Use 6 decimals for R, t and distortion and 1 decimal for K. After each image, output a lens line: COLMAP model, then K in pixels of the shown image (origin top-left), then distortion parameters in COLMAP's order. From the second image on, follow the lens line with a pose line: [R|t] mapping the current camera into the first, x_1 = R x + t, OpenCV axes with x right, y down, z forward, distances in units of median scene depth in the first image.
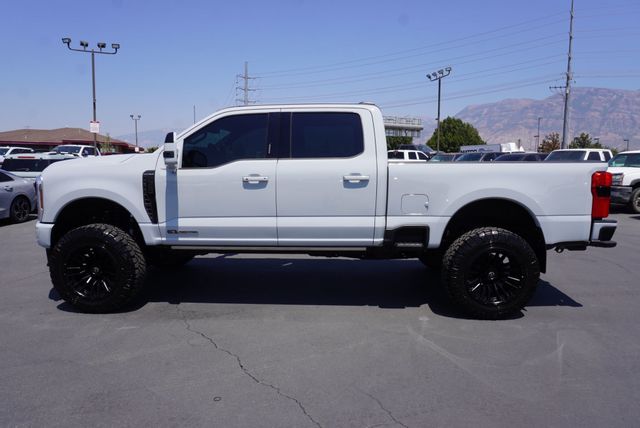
lens RADIAL K [[430.9, 0, 320.0], [0, 430.9, 214.0], [0, 0, 1]] dist [-0.000069, 0.001635]
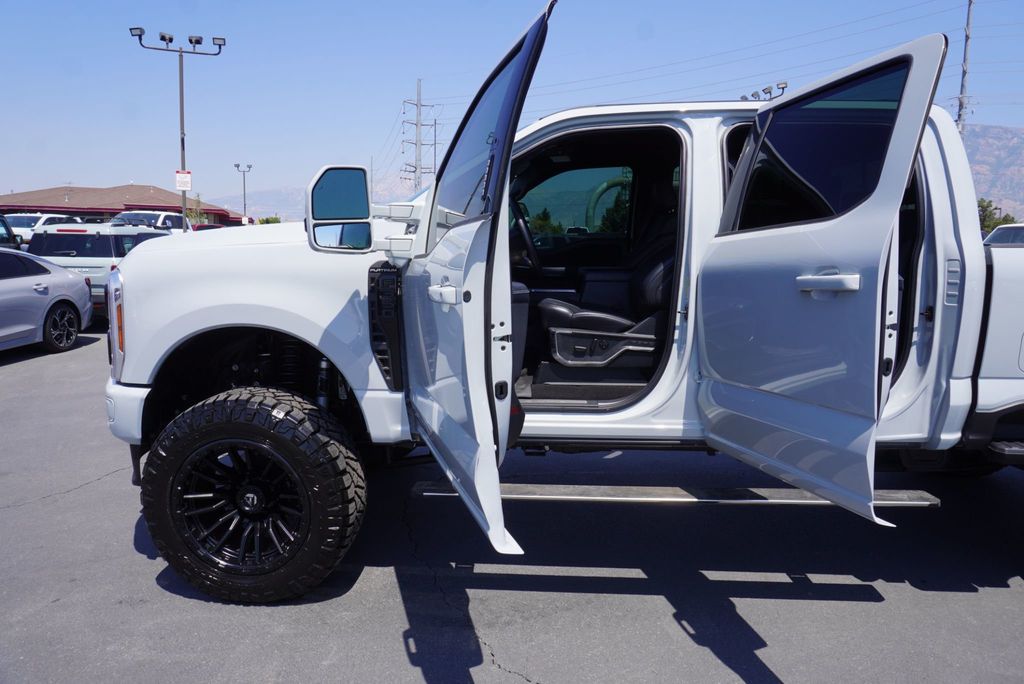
lens RADIAL K [[678.0, 0, 512.0], [0, 678.0, 342.0], [0, 0, 1]] dist [-0.005232, -0.003287]
pose [[0.999821, 0.009607, -0.016325, -0.115034], [-0.009198, 0.999647, 0.024936, -0.018025], [0.016559, -0.024781, 0.999556, 0.158259]]
